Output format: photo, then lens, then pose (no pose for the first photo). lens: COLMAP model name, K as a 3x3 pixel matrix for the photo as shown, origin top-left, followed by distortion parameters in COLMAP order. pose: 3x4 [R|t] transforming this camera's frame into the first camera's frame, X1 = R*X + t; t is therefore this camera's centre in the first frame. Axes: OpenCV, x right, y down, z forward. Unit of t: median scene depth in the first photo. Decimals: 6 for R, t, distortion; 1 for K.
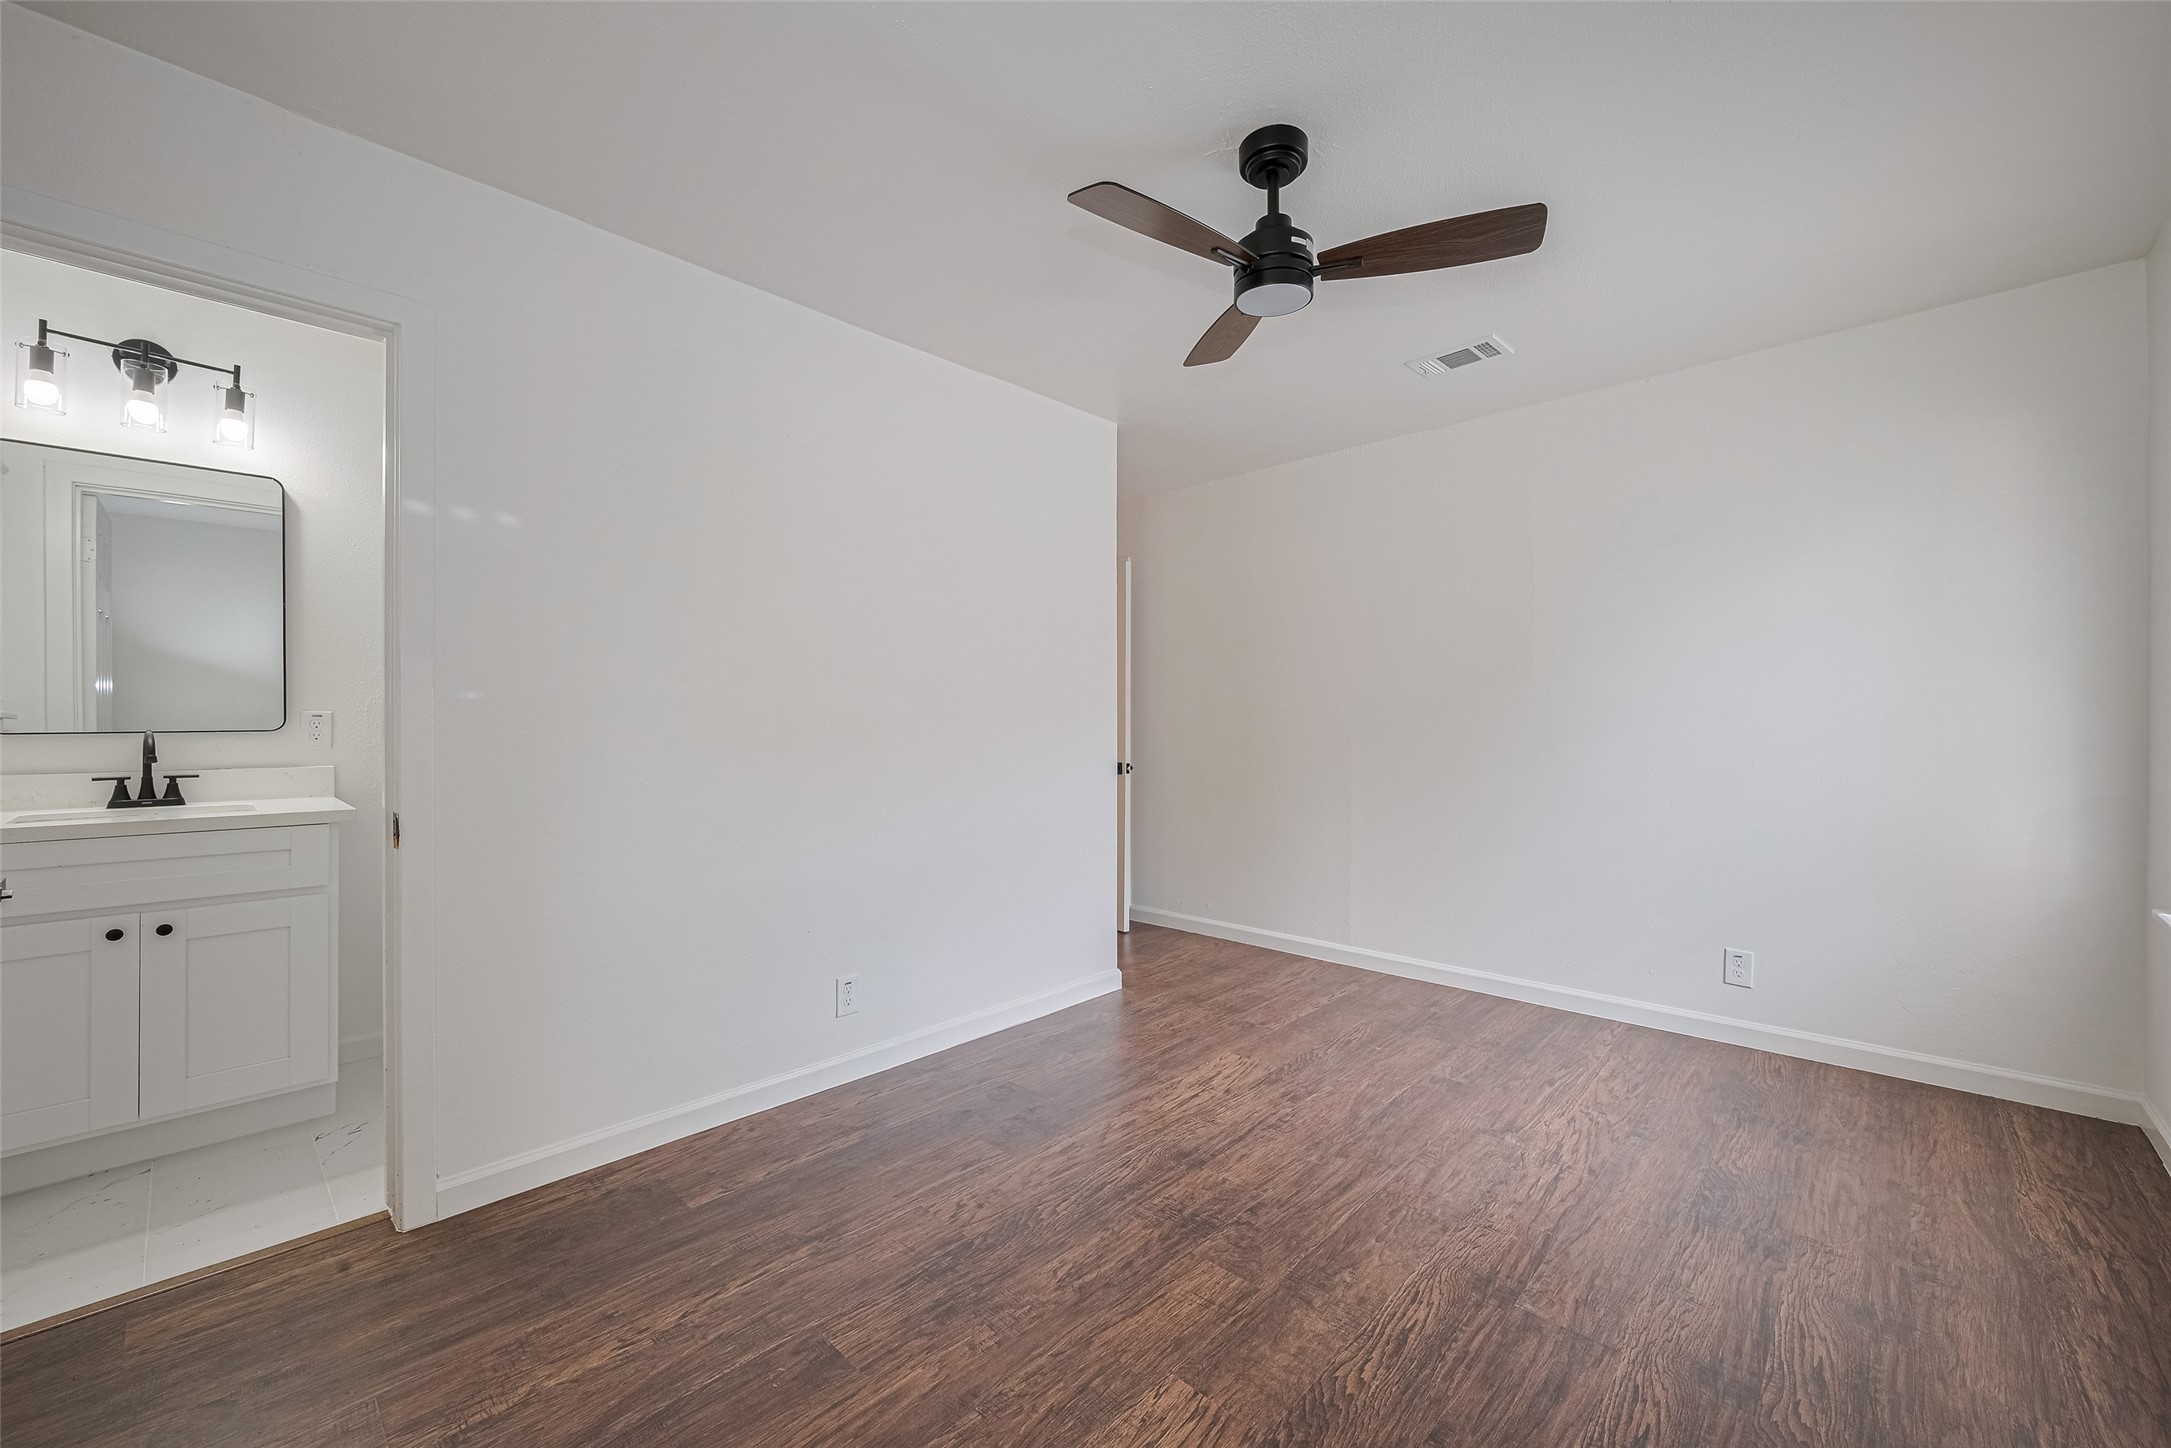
lens RADIAL K [[846.3, 0, 1089.0], [0, 846.3, 734.4], [0, 0, 1]] dist [-0.002130, -0.000225]
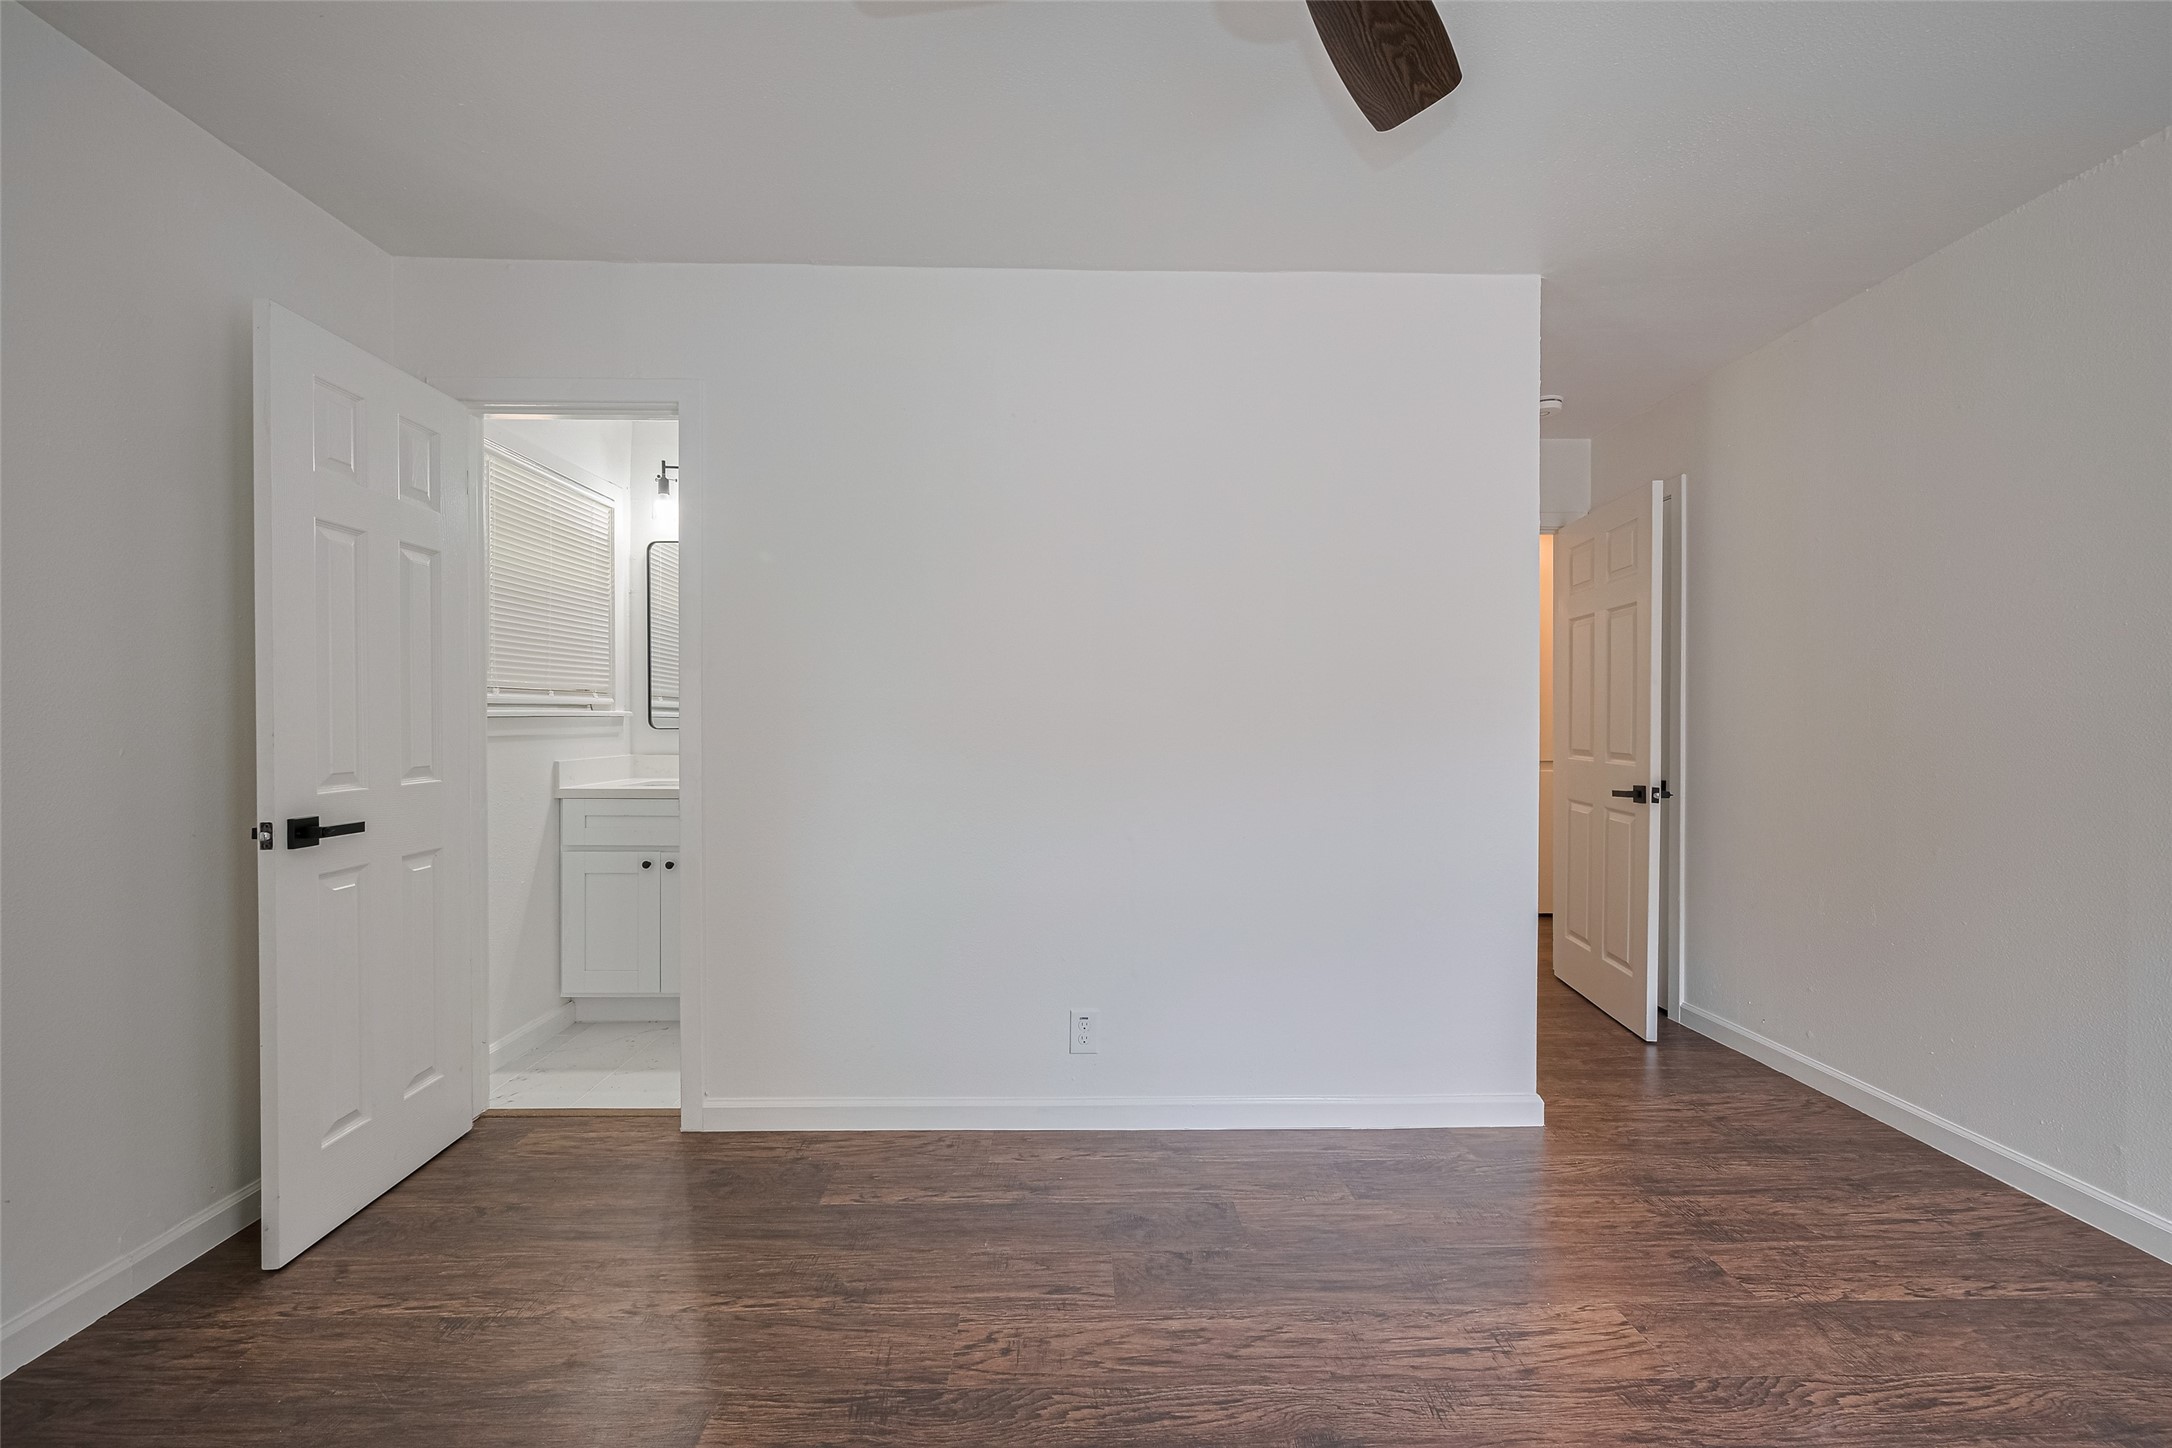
lens RADIAL K [[856.7, 0, 1088.9], [0, 856.7, 721.9], [0, 0, 1]] dist [-0.001681, -0.000766]
pose [[0.707409, 0.002251, -0.706800, 0.392018], [-0.013865, 0.999847, -0.010693, -0.004637], [0.706668, 0.017365, 0.707332, 0.411903]]
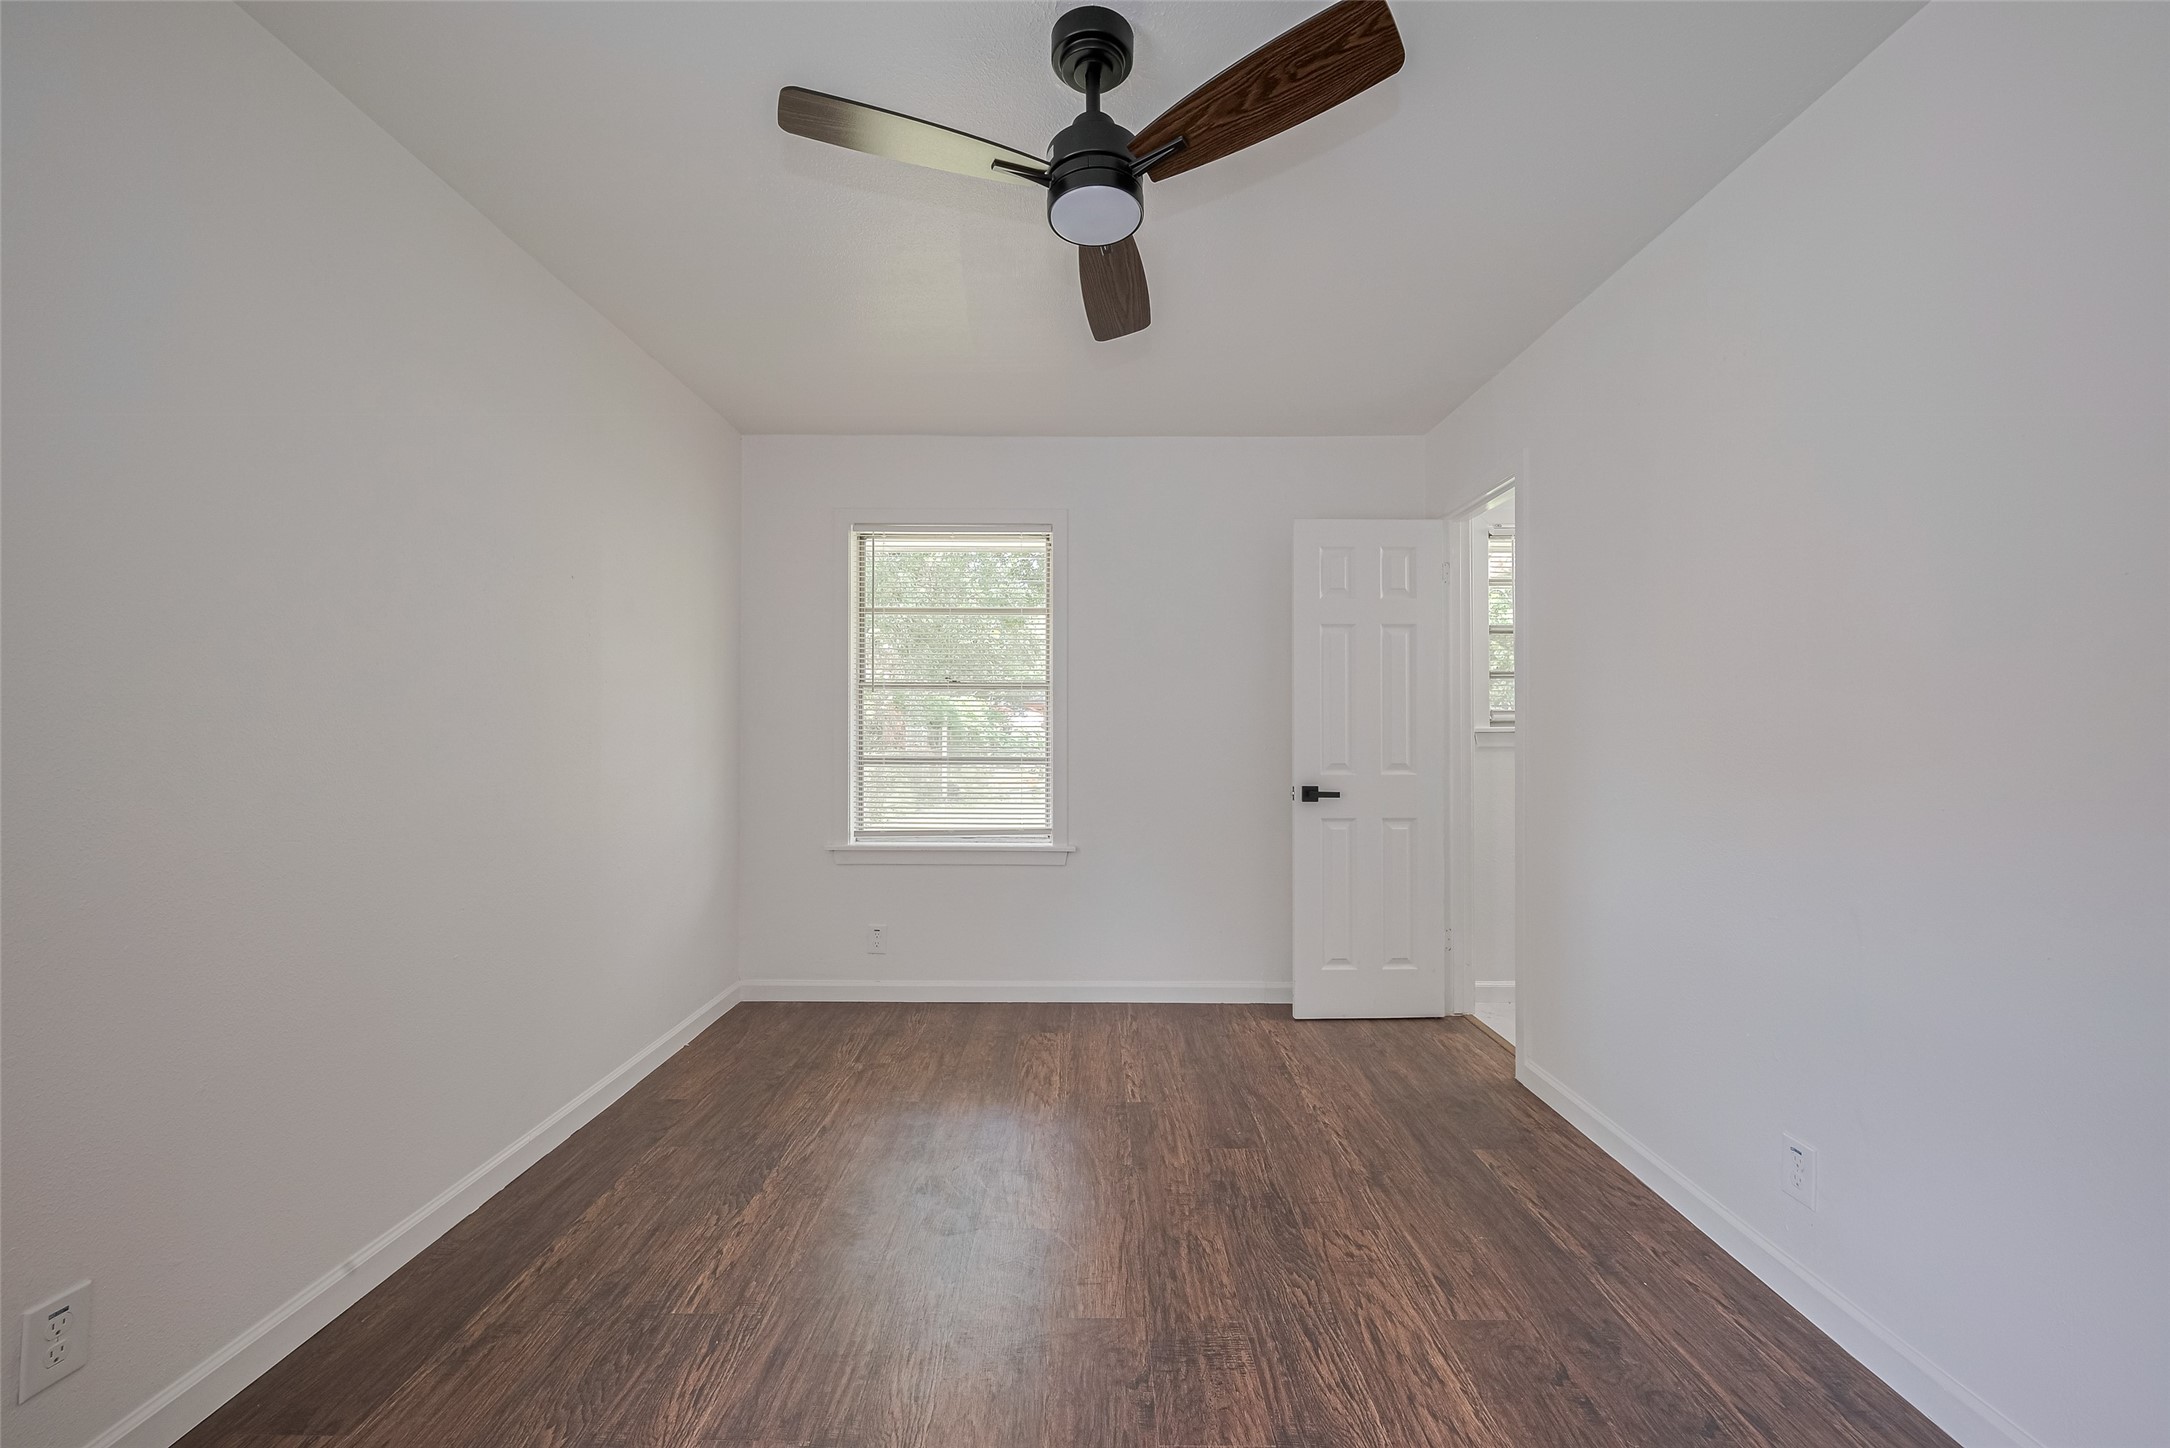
lens RADIAL K [[855.9, 0, 1087.9], [0, 855.9, 721.9], [0, 0, 1]] dist [-0.001681, -0.000766]
pose [[-0.721508, -0.008812, -0.692350, 0.613238], [-0.016306, 0.999858, 0.004266, -0.024105], [0.692214, 0.014367, -0.721550, 1.224773]]
